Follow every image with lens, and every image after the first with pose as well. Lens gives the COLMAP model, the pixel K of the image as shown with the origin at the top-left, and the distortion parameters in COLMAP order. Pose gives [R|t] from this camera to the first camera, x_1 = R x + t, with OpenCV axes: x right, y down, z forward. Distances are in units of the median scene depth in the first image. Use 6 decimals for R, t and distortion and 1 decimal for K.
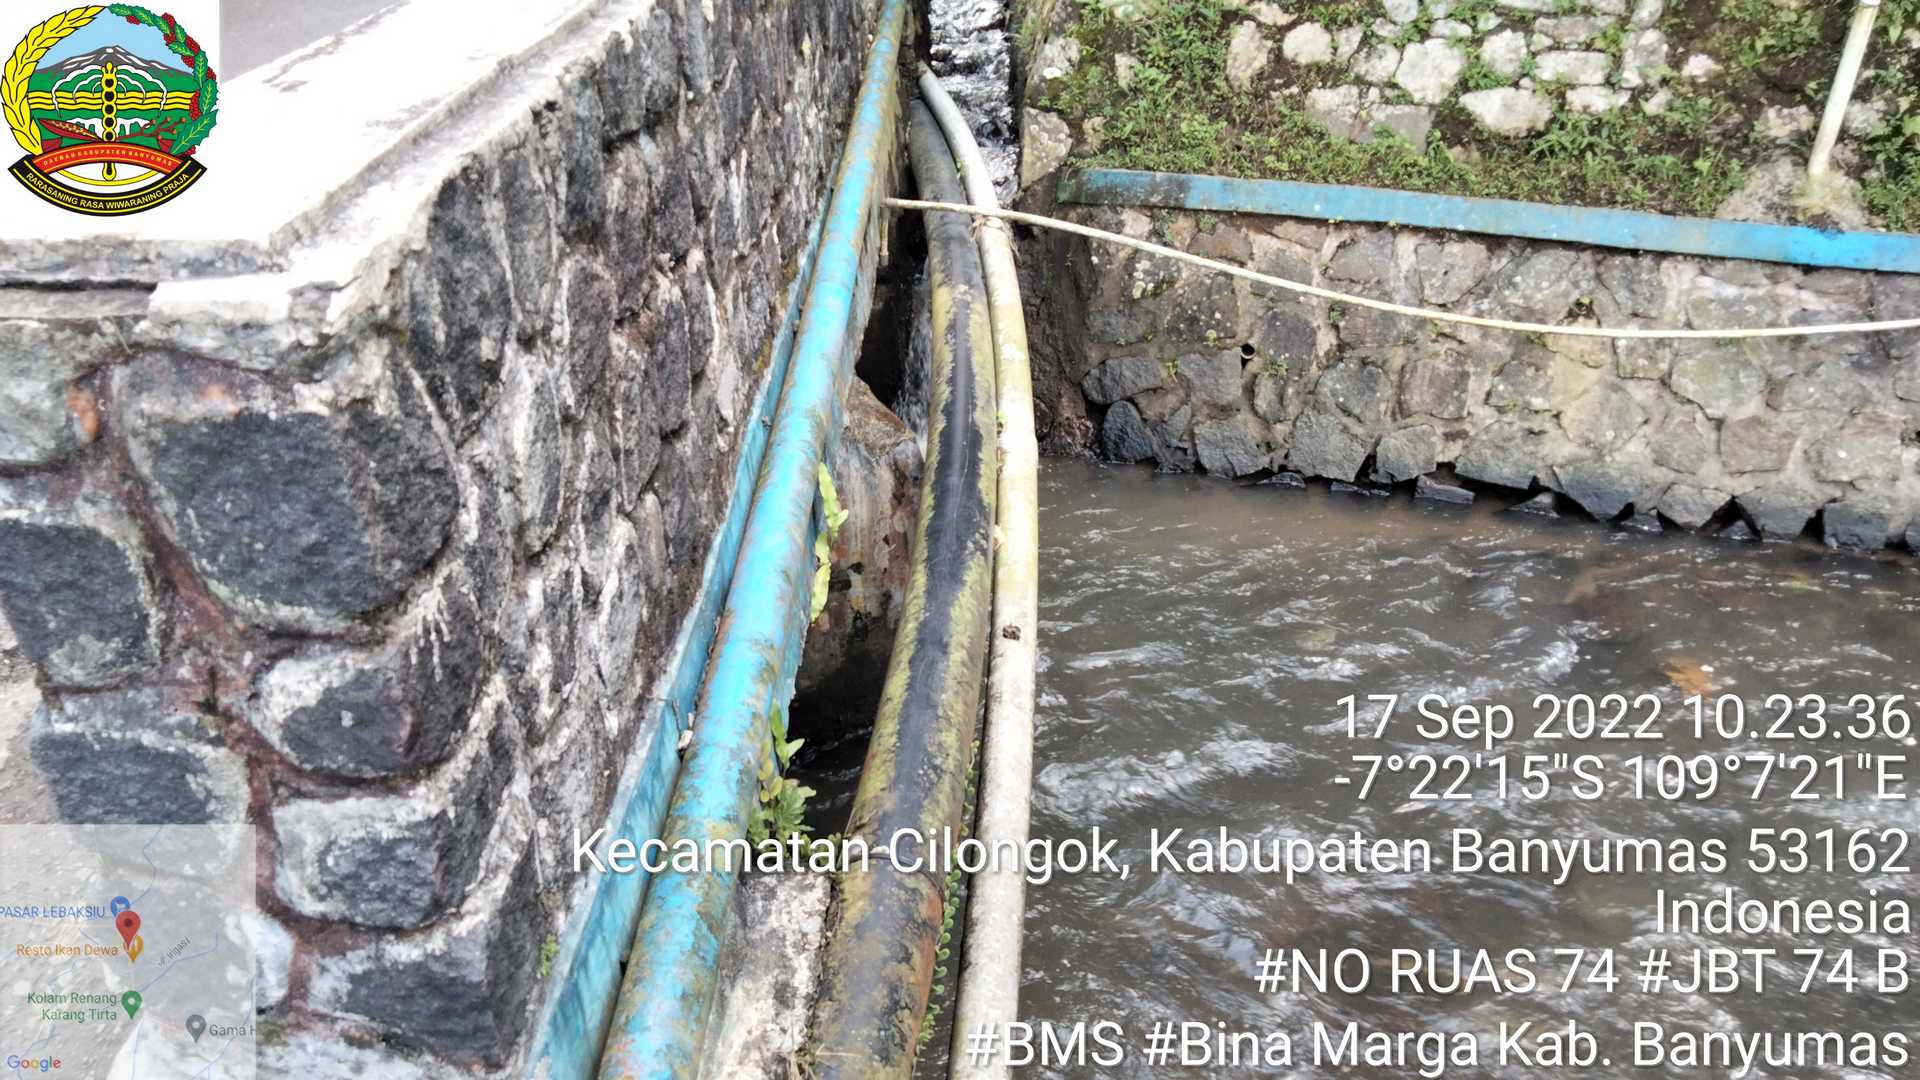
lens RADIAL K [[1419.1, 0, 964.9], [0, 1419.1, 544.7], [0, 0, 1]] dist [0.029787, -0.001386]
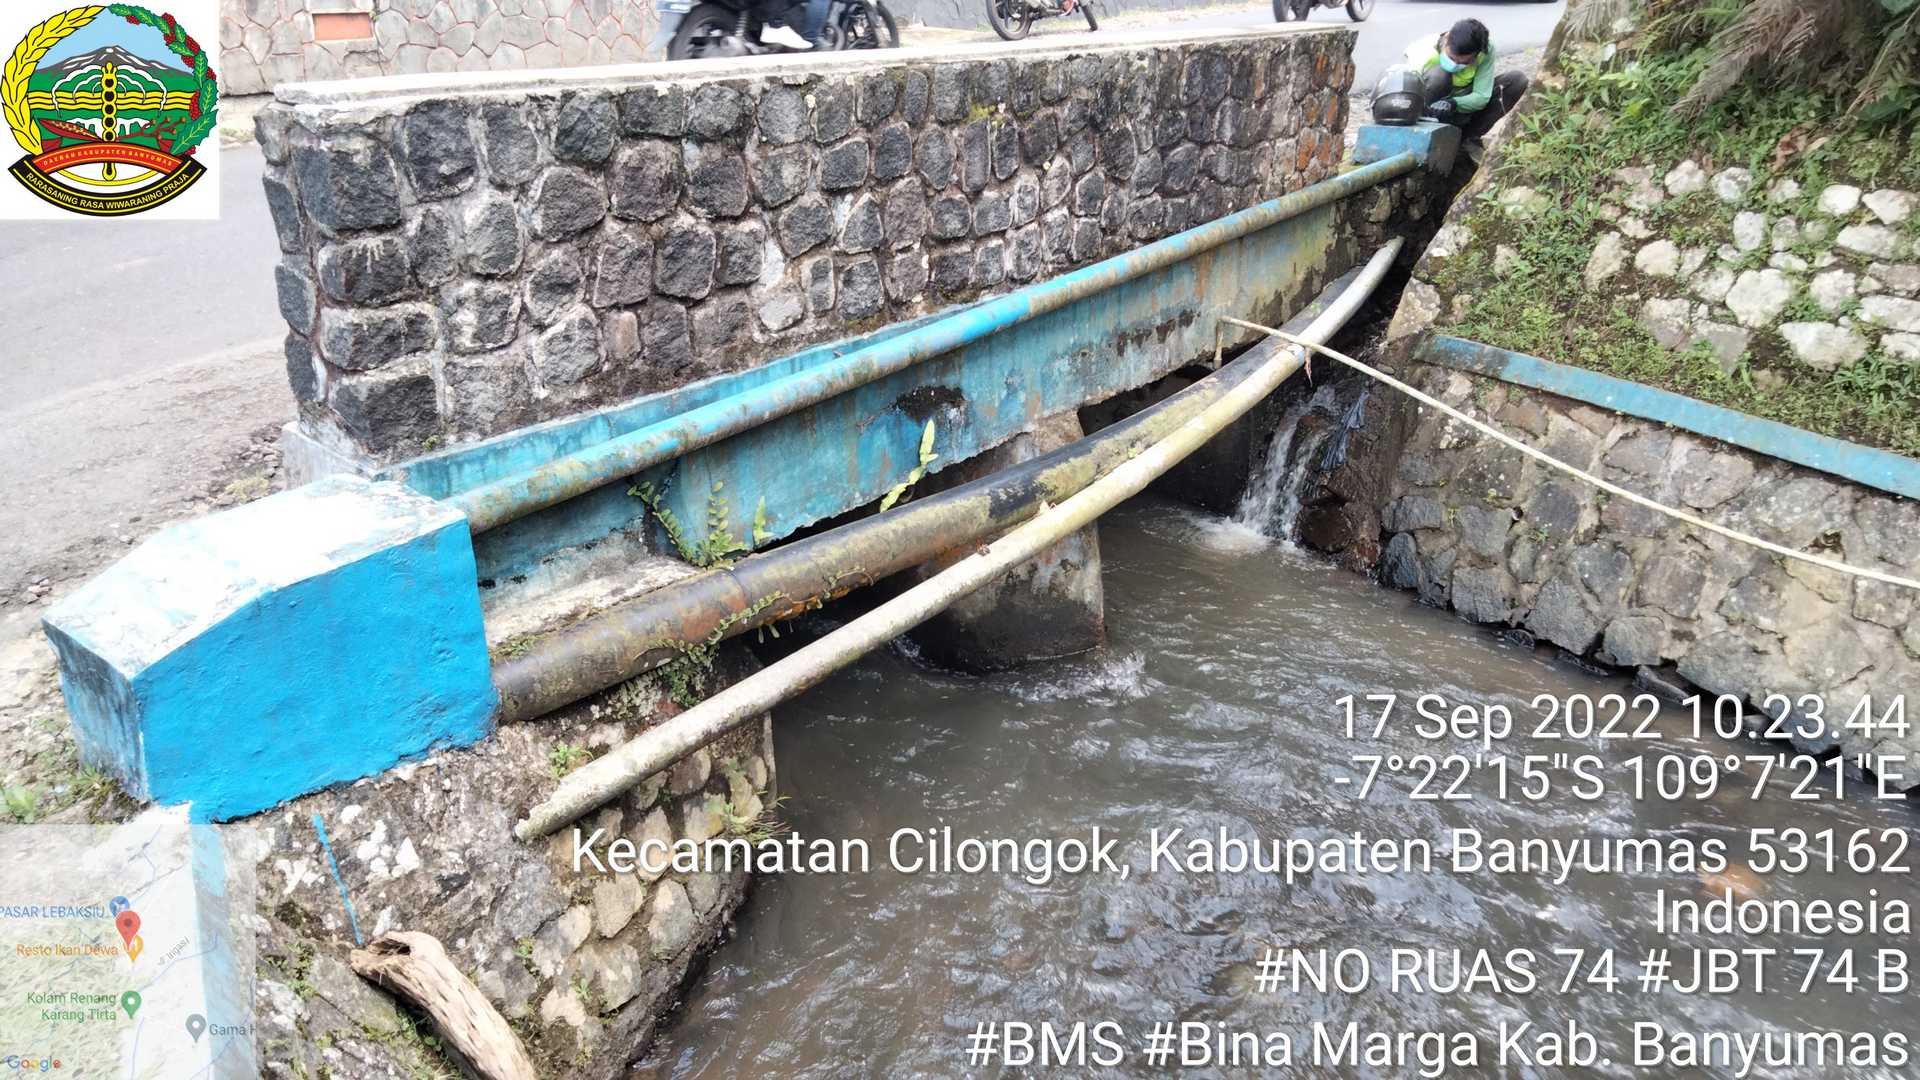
lens RADIAL K [[1419.1, 0, 962.0], [0, 1419.1, 539.2], [0, 0, 1]] dist [0.029787, -0.001386]
pose [[0.816728, 0.256061, -0.517096, 0.434990], [-0.322622, 0.945626, -0.041300, 0.067492], [0.478405, 0.200557, 0.854930, -0.140775]]
